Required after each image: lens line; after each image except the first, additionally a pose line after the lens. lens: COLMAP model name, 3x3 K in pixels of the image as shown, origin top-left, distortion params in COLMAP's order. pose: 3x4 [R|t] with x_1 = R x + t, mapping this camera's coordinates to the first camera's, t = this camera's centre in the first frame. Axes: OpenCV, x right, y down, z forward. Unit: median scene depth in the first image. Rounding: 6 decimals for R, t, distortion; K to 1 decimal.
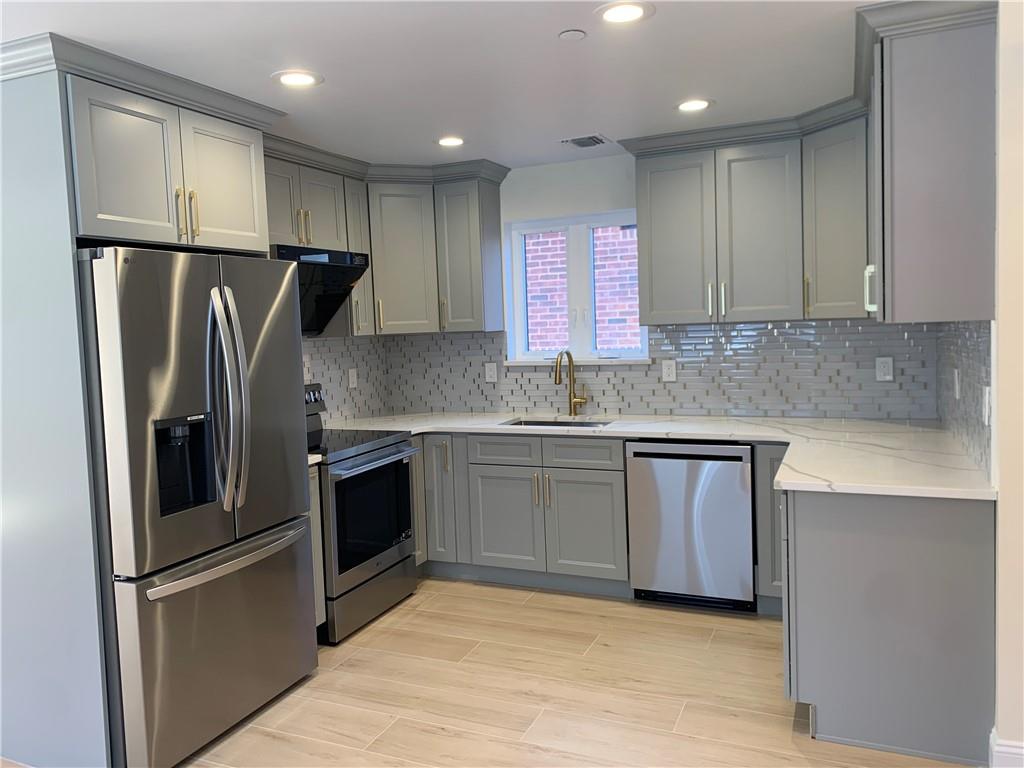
lens RADIAL K [[786.9, 0, 505.9], [0, 786.9, 379.1], [0, 0, 1]] dist [0.041954, -0.055892]
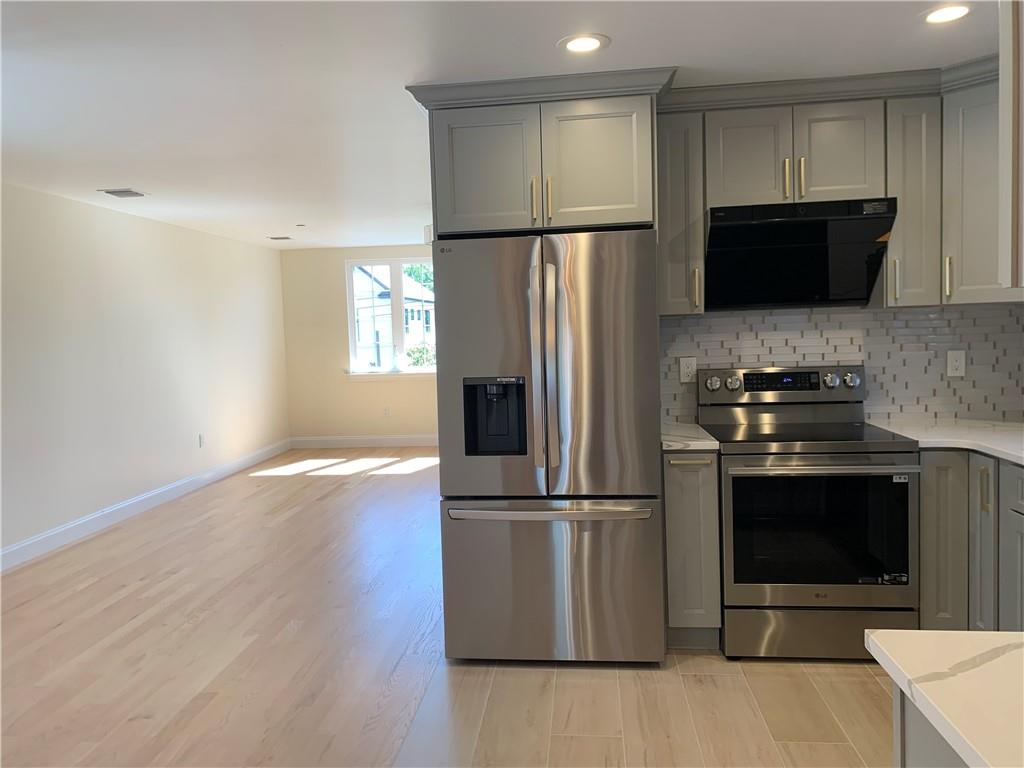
lens RADIAL K [[786.9, 0, 473.0], [0, 786.9, 381.1], [0, 0, 1]] dist [0.041954, -0.055892]
pose [[0.271158, 0.093569, -0.957976, 0.461630], [-0.049046, 0.995314, 0.083333, -0.028490], [0.961284, 0.024388, 0.274477, 0.418304]]
